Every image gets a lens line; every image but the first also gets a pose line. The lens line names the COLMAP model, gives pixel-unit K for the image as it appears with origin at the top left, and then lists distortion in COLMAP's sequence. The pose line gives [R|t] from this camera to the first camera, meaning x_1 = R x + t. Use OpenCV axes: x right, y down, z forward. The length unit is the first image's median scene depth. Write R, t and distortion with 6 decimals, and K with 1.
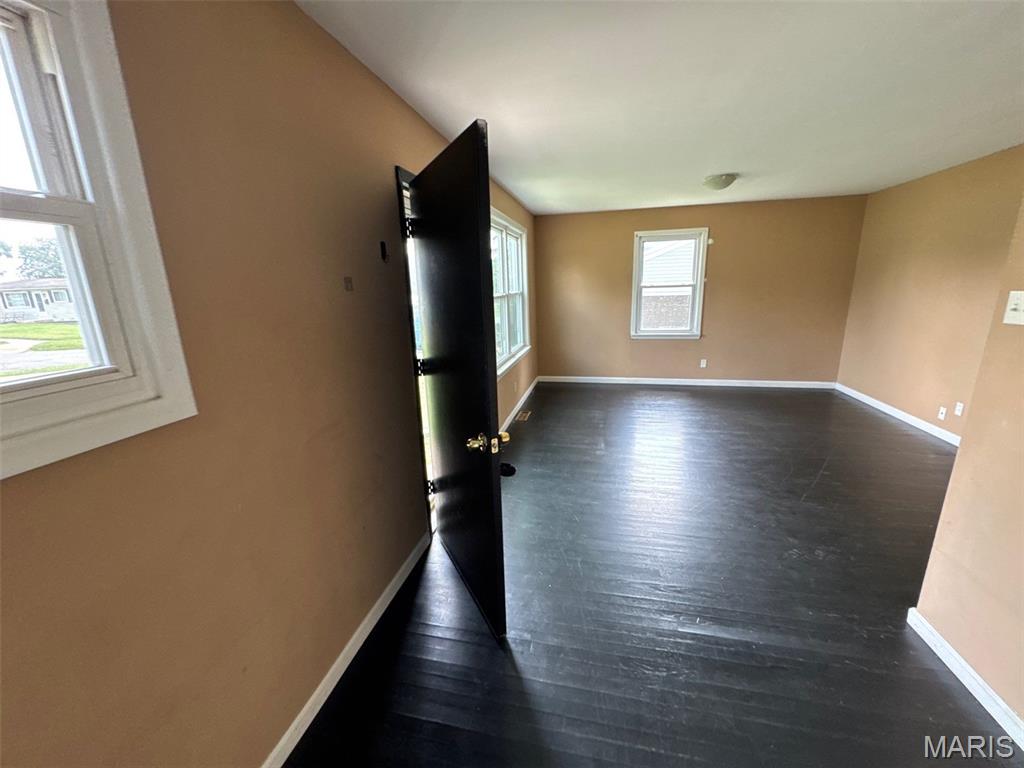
lens RADIAL K [[410.1, 0, 509.8], [0, 410.1, 382.5], [0, 0, 1]] dist [0.002280, 0.000715]
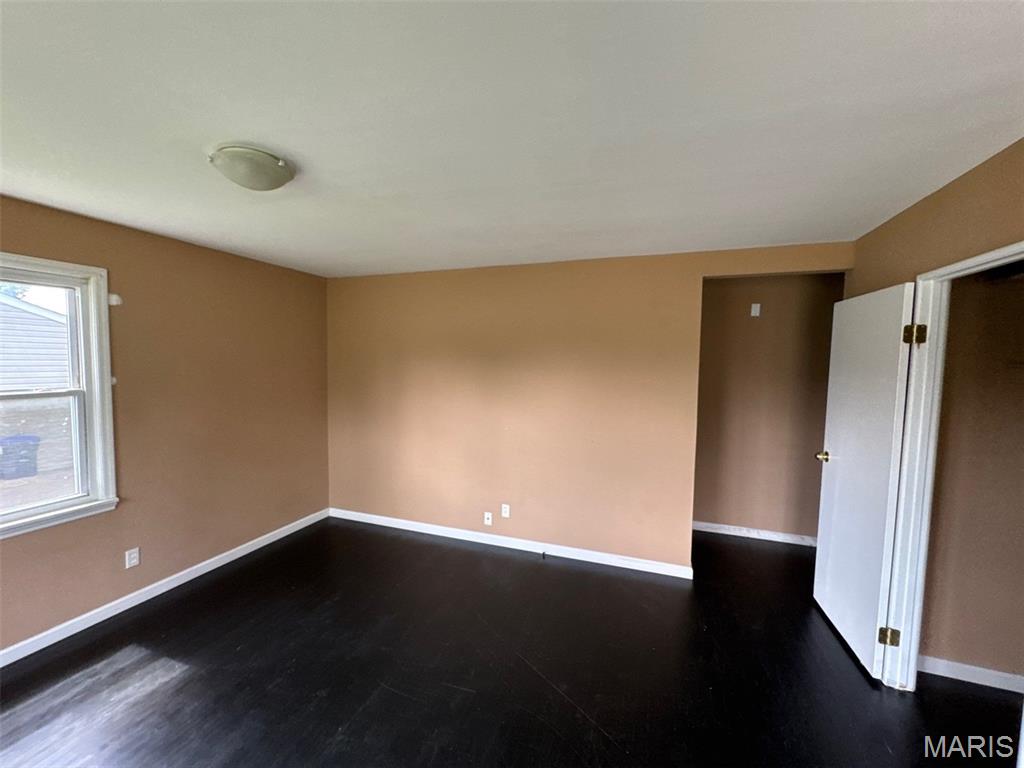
lens RADIAL K [[410.1, 0, 513.7], [0, 410.1, 388.2], [0, 0, 1]] dist [0.002280, 0.000715]
pose [[0.120326, -0.034599, 0.992131, 0.081971], [0.219800, 0.975517, 0.007363, -0.153217], [-0.968096, 0.217185, 0.124985, 0.534078]]
